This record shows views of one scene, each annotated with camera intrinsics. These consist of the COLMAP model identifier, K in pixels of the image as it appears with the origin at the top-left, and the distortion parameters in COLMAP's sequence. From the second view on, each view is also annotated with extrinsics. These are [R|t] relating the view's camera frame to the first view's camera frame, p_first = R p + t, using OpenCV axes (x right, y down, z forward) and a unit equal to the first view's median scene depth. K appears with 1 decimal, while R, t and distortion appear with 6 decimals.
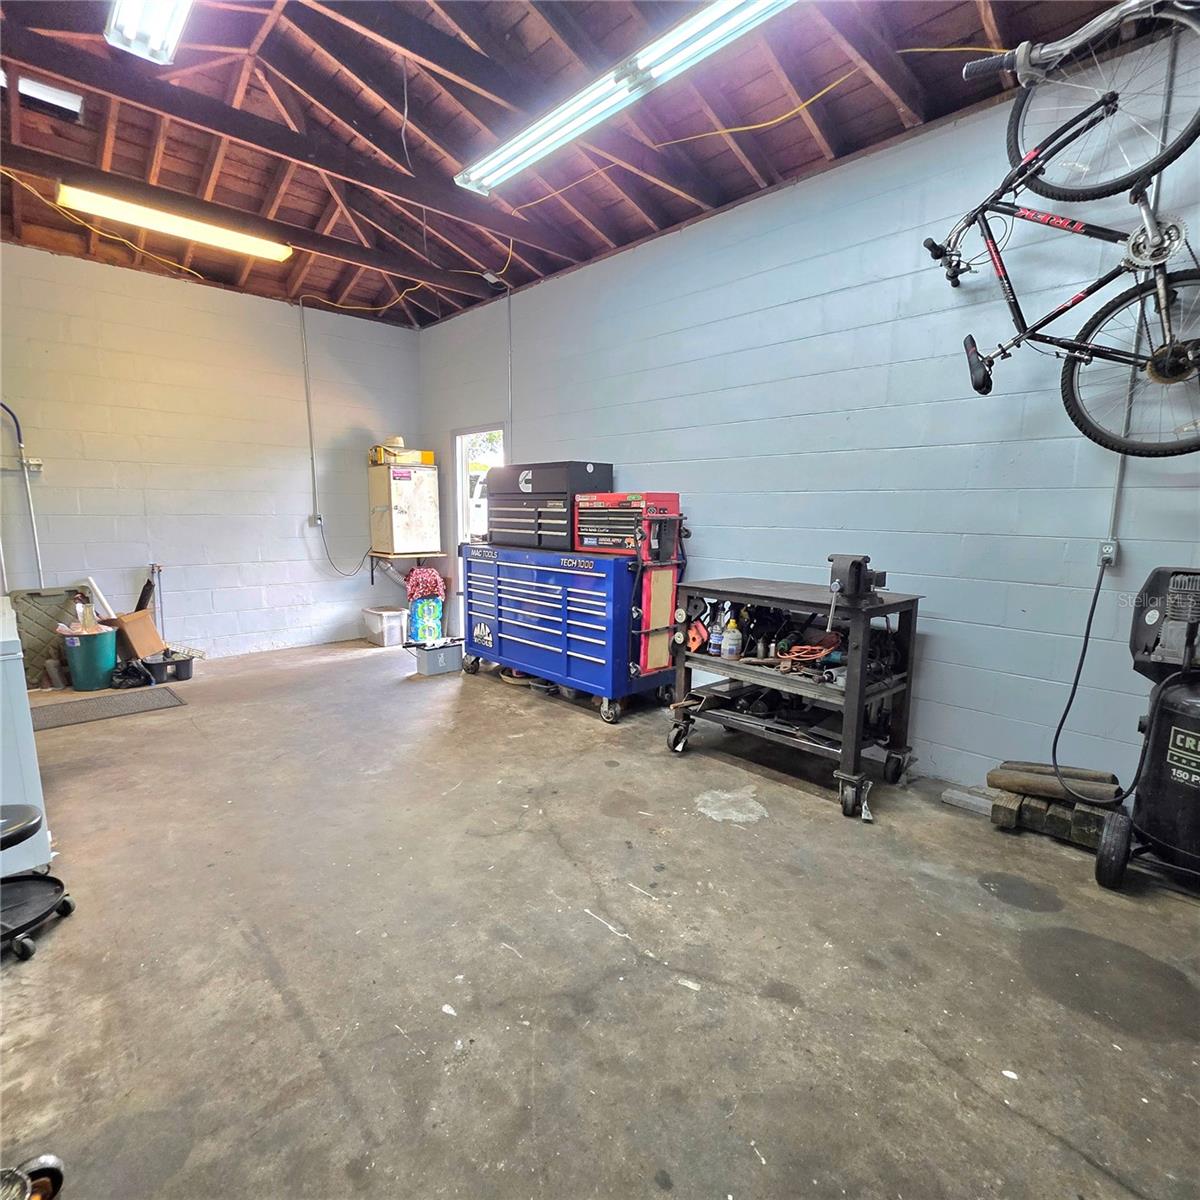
lens RADIAL K [[637.8, 0, 597.9], [0, 637.8, 600.6], [0, 0, 1]] dist [0.003282, -0.000984]
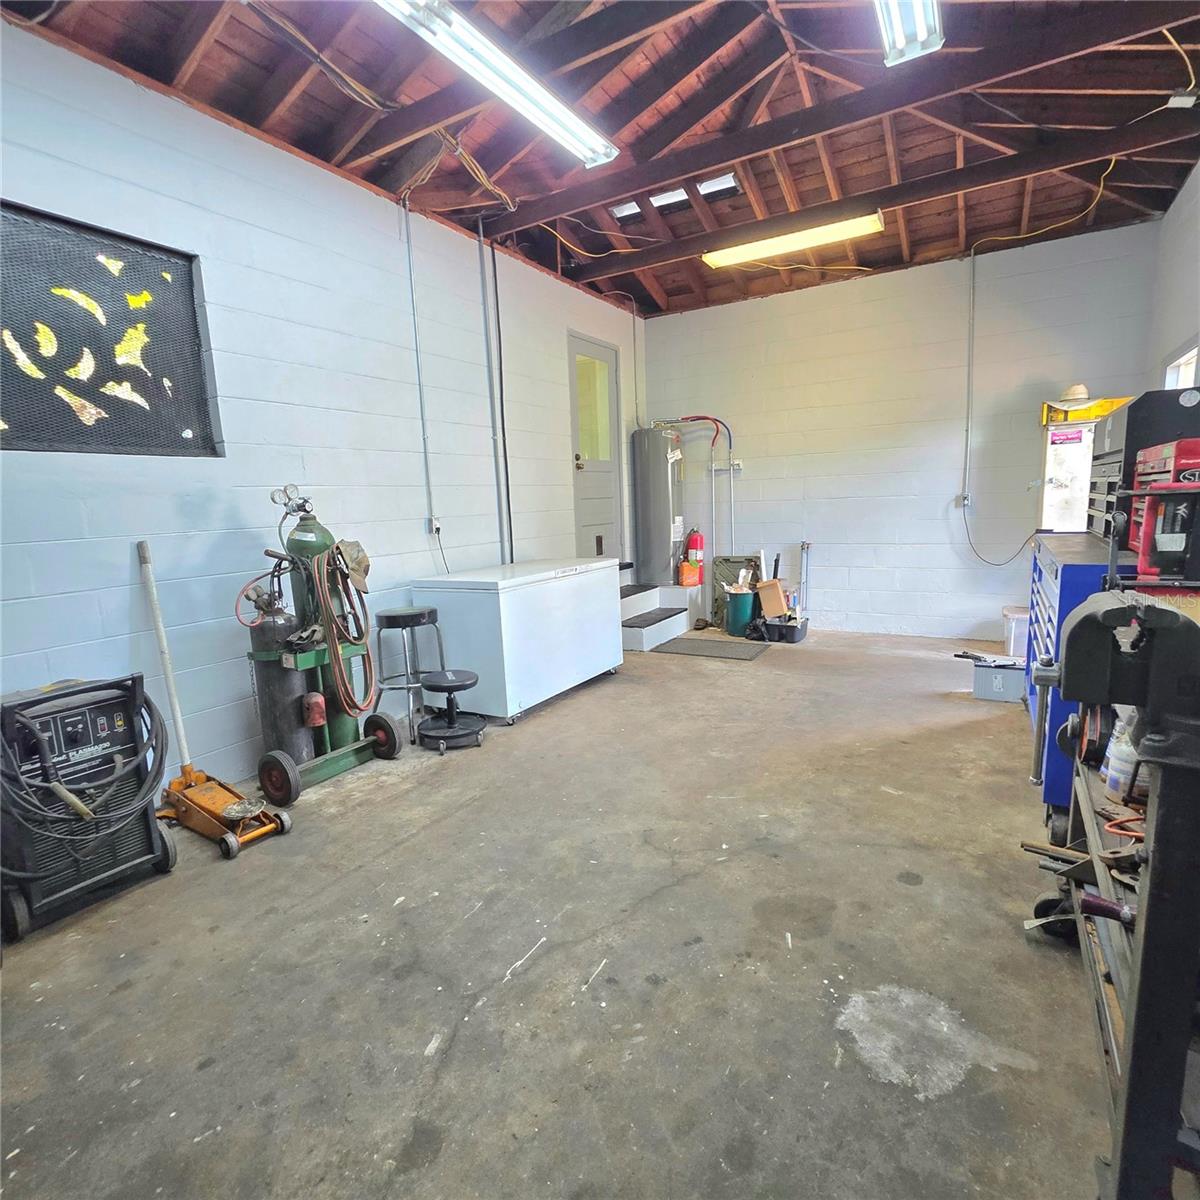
lens RADIAL K [[637.8, 0, 600.8], [0, 637.8, 602.7], [0, 0, 1]] dist [0.003282, -0.000984]
pose [[0.287487, 0.133189, -0.948479, 0.435217], [-0.095647, 0.989326, 0.109934, -0.053815], [0.952997, 0.059114, 0.297158, 0.417553]]
